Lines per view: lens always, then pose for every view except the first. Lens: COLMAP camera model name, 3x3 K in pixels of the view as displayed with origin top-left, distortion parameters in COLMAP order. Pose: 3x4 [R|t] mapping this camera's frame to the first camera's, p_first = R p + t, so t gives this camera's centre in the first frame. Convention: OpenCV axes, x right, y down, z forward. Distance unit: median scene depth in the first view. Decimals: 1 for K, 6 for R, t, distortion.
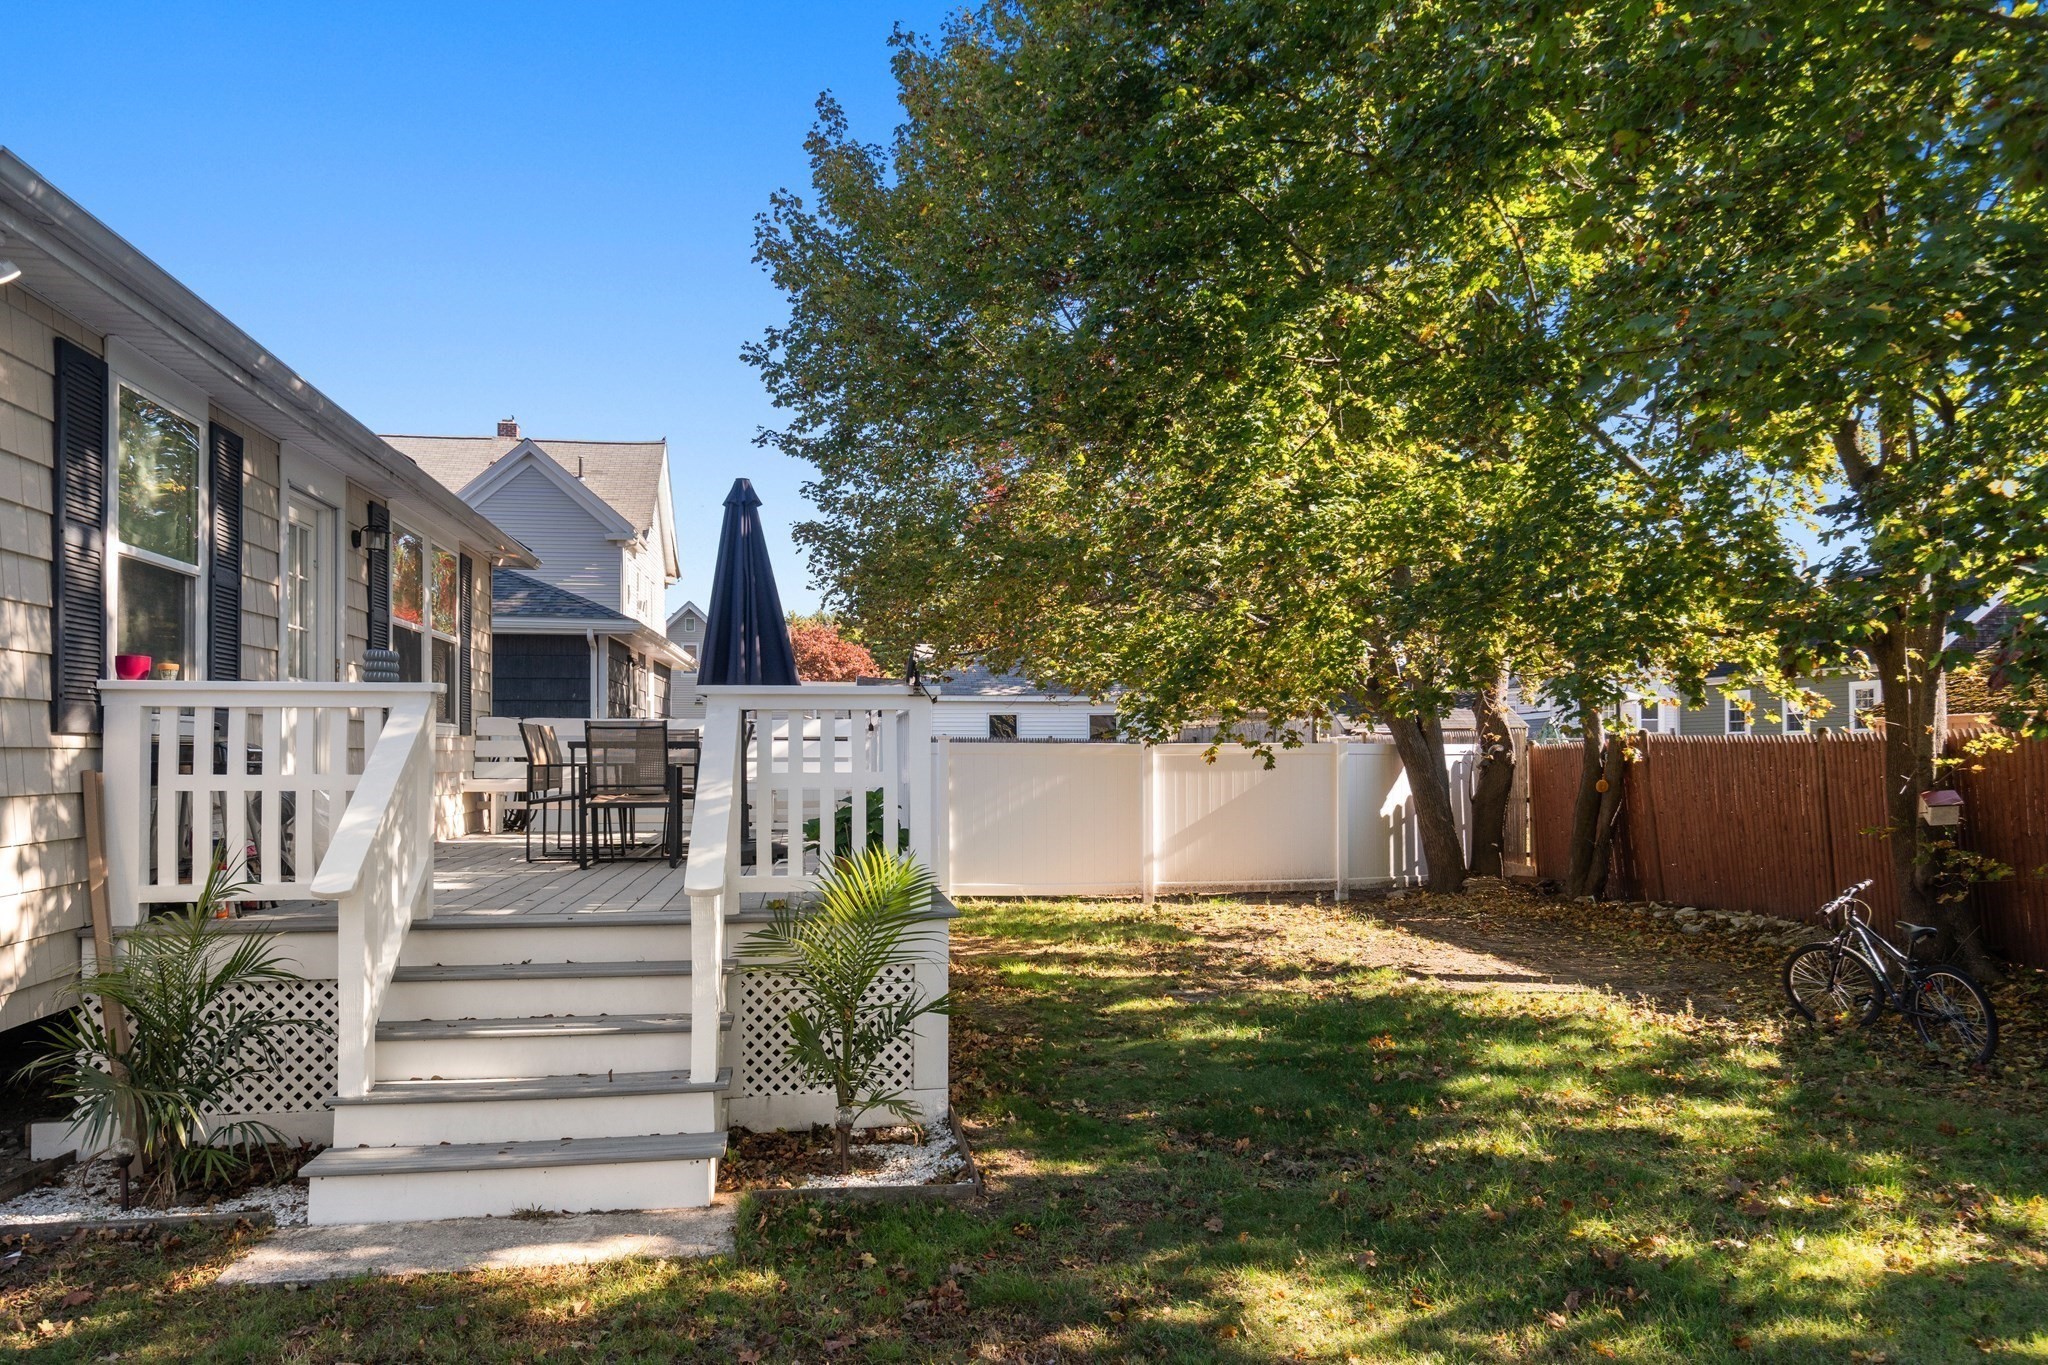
lens RADIAL K [[1425.1, 0, 1024.0], [0, 1425.1, 682.5], [0, 0, 1]] dist [0.024163, -0.000722]
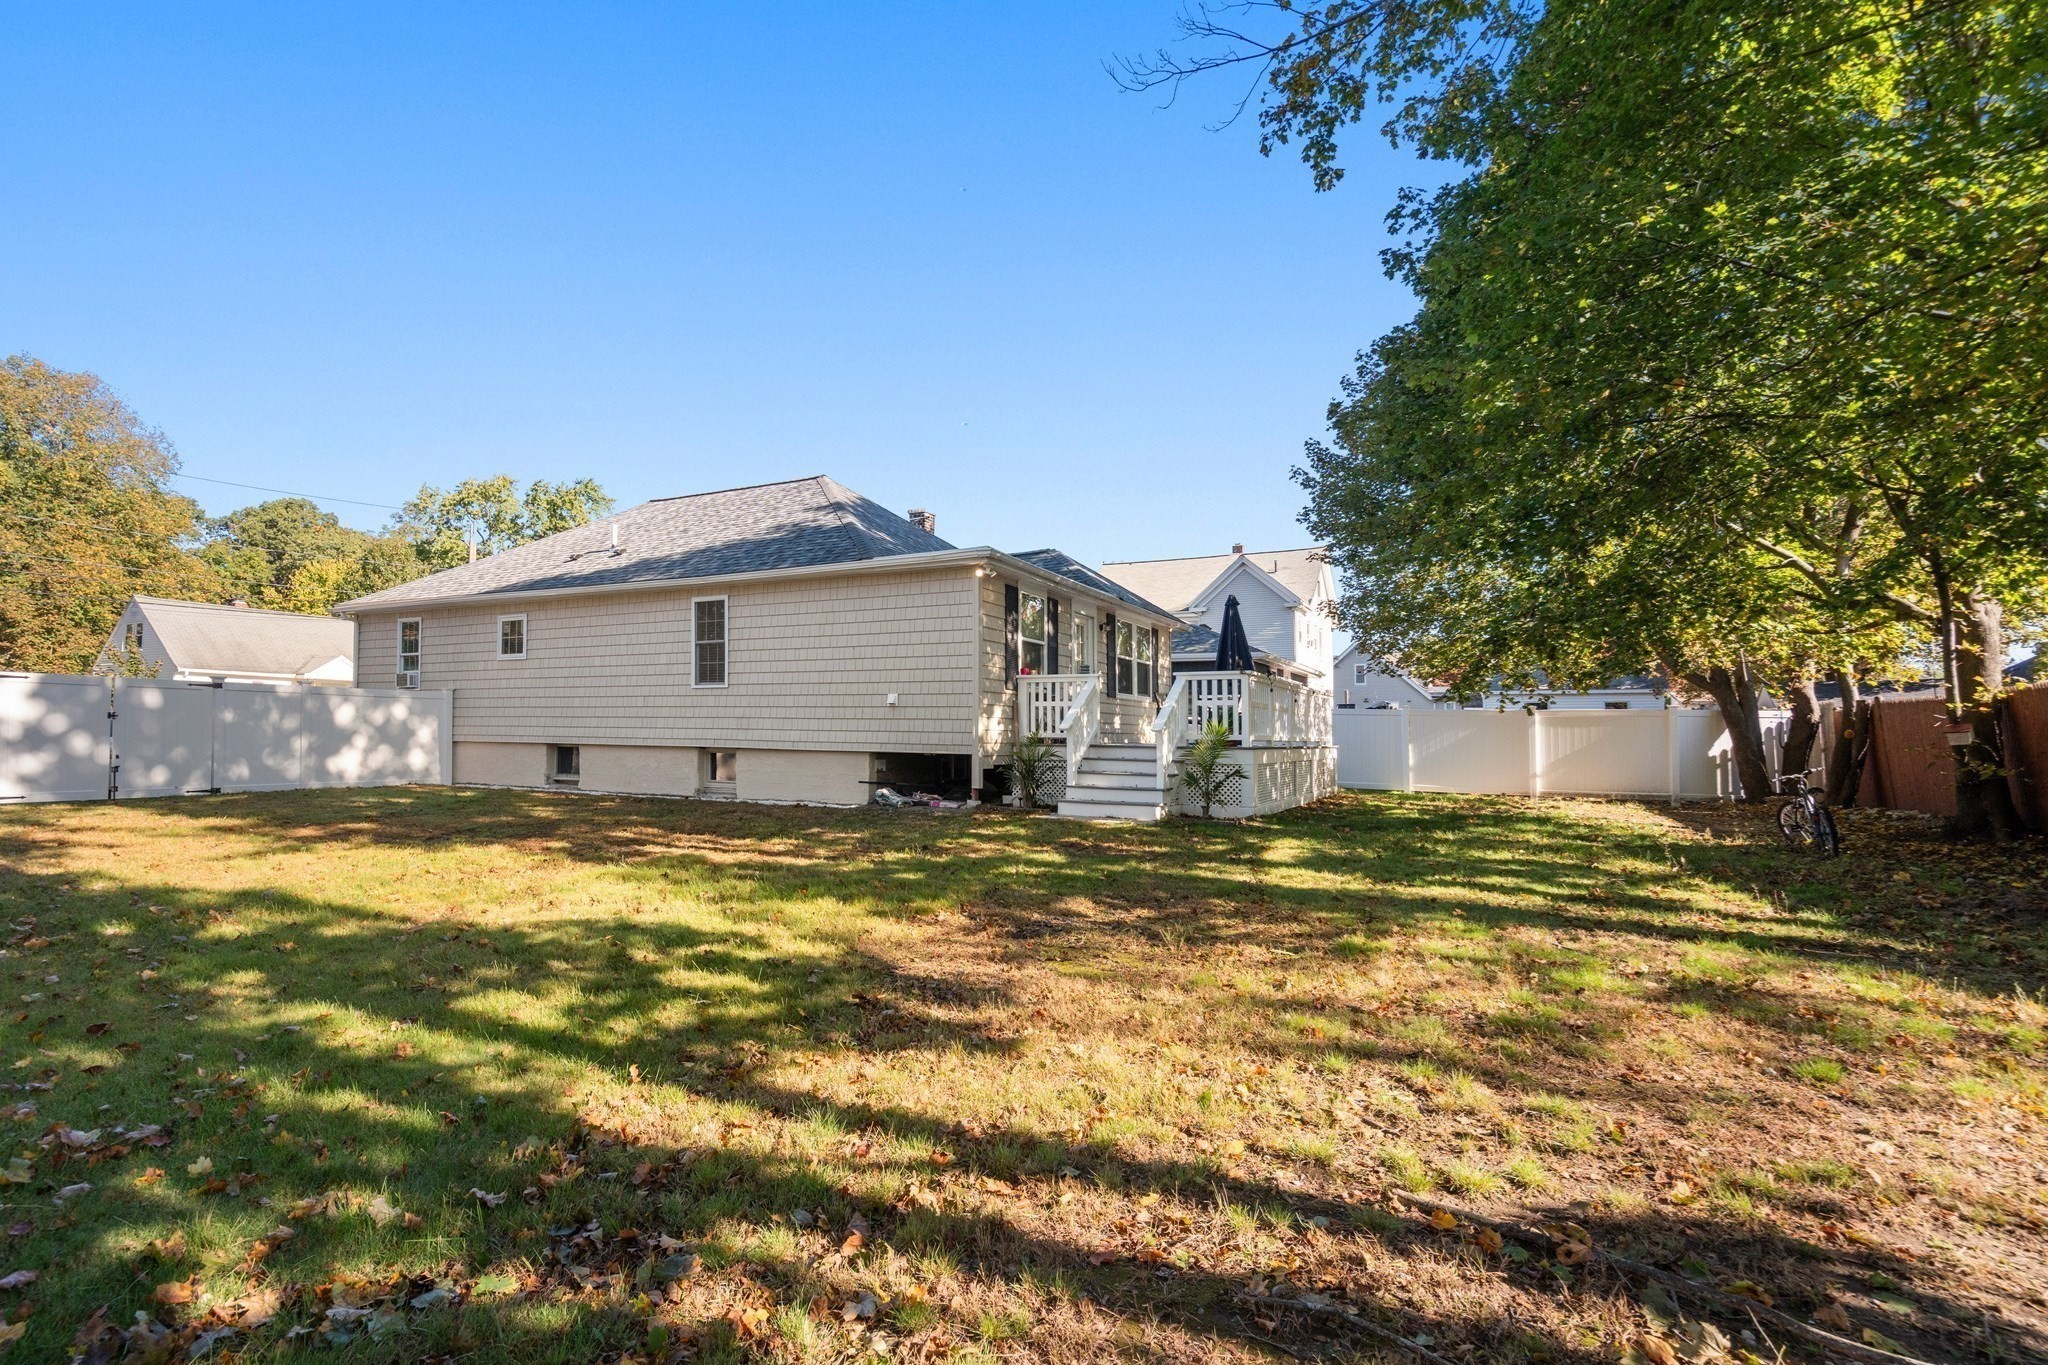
lens RADIAL K [[939.4, 0, 1024.1], [0, 939.4, 692.2], [0, 0, 1]] dist [0.000108, 0.000979]
pose [[0.815380, -0.014768, -0.578737, 0.416658], [0.014176, 0.999884, -0.005542, 0.031075], [0.578752, -0.003685, 0.815495, -0.515698]]
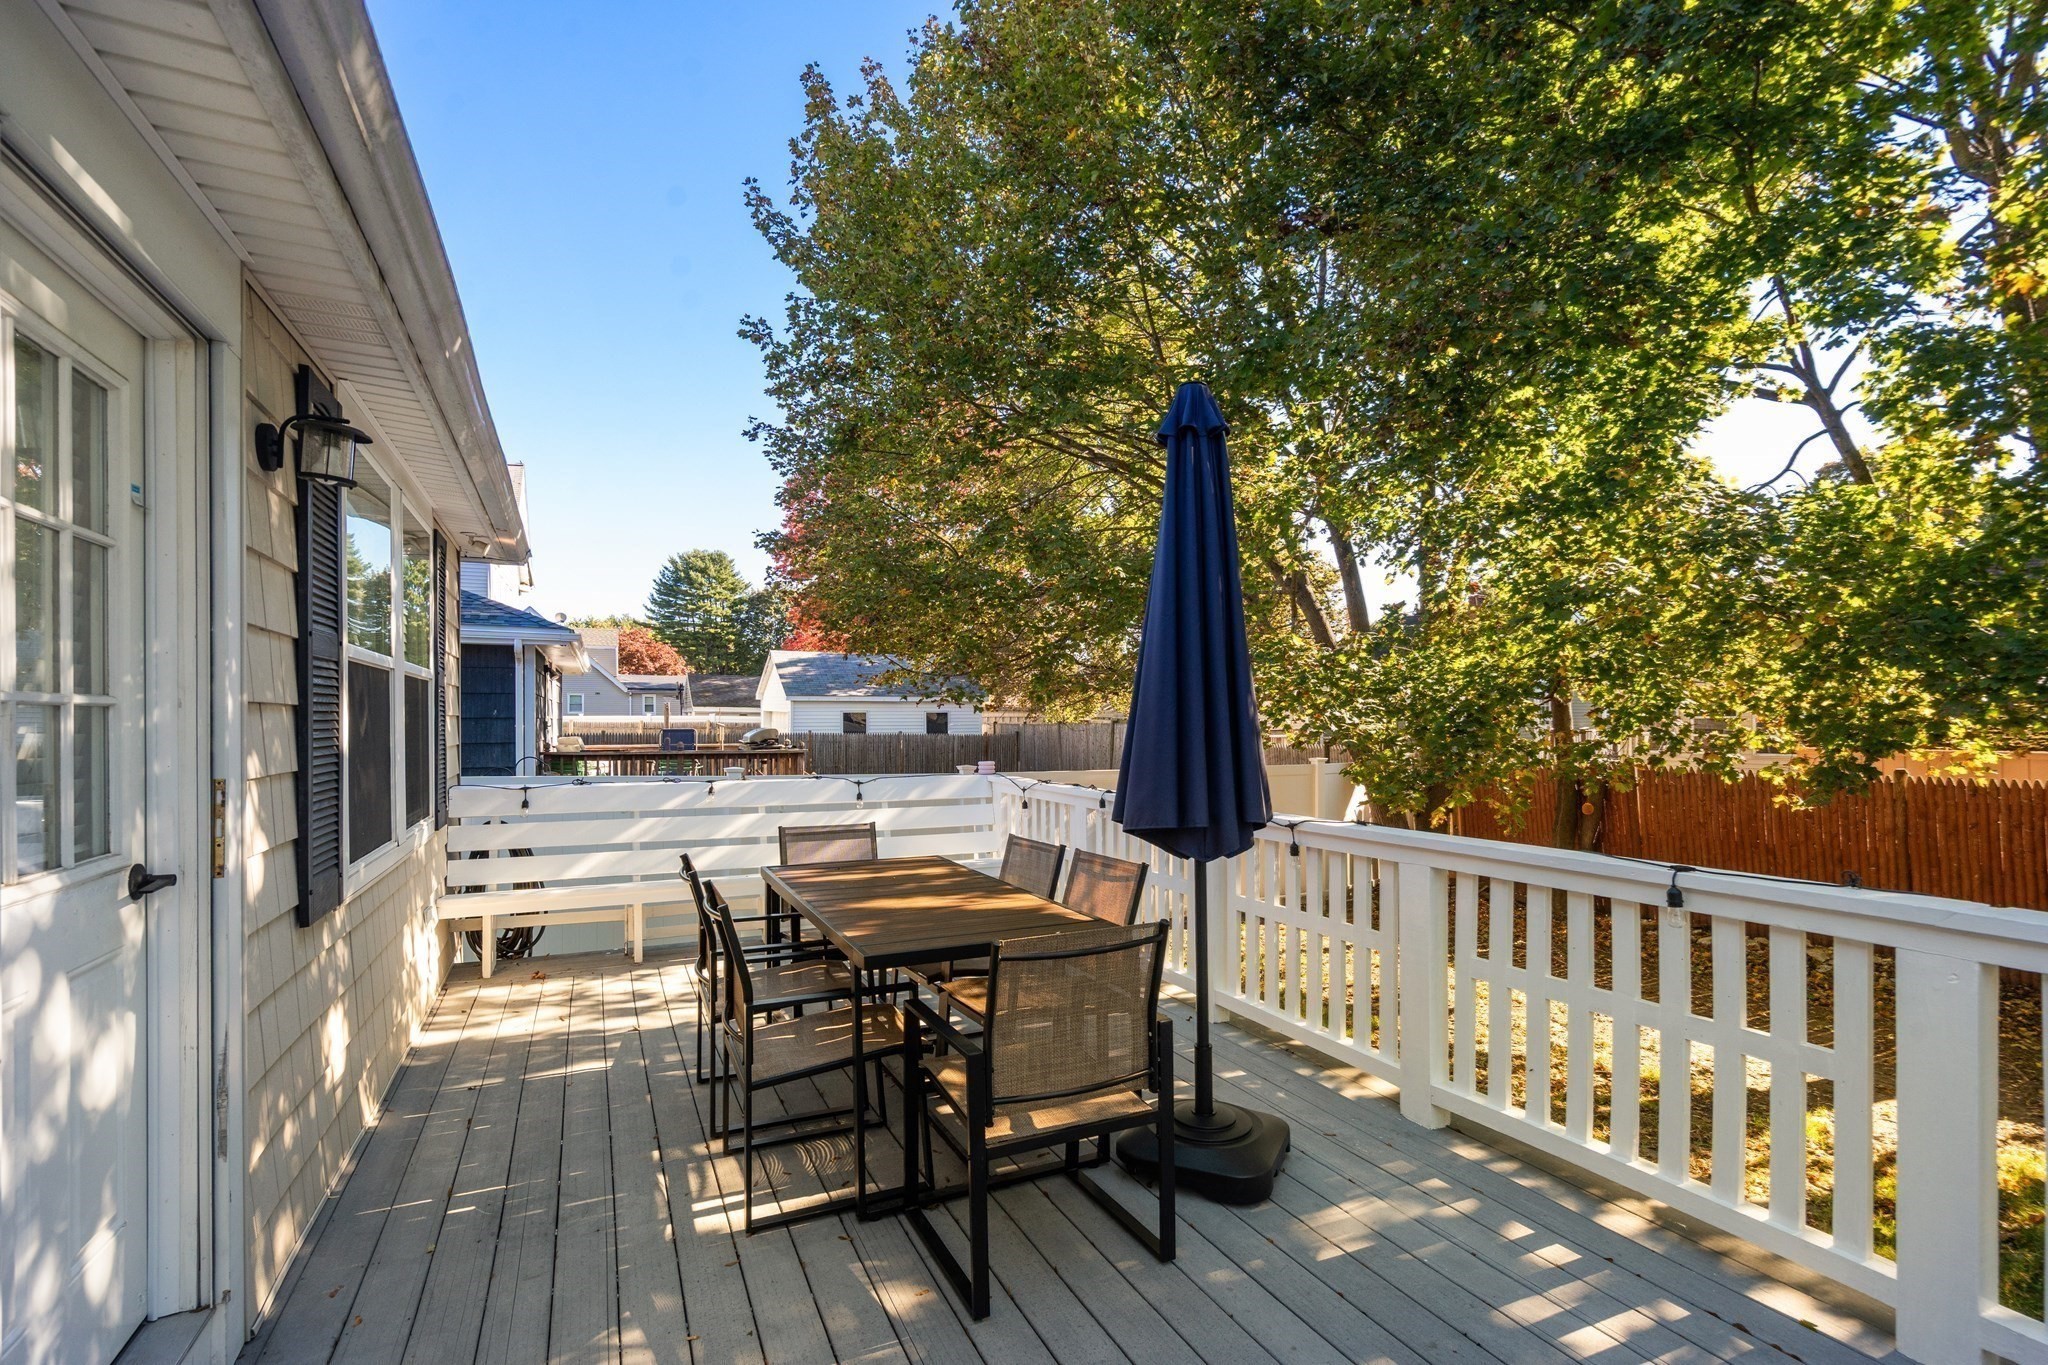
lens RADIAL K [[939.4, 0, 1024.1], [0, 939.4, 692.2], [0, 0, 1]] dist [0.000108, 0.000979]
pose [[0.957299, 0.004132, 0.289071, -0.318876], [-0.011153, 0.999681, 0.022646, -0.039853], [-0.288886, -0.024903, 0.957040, 0.647108]]
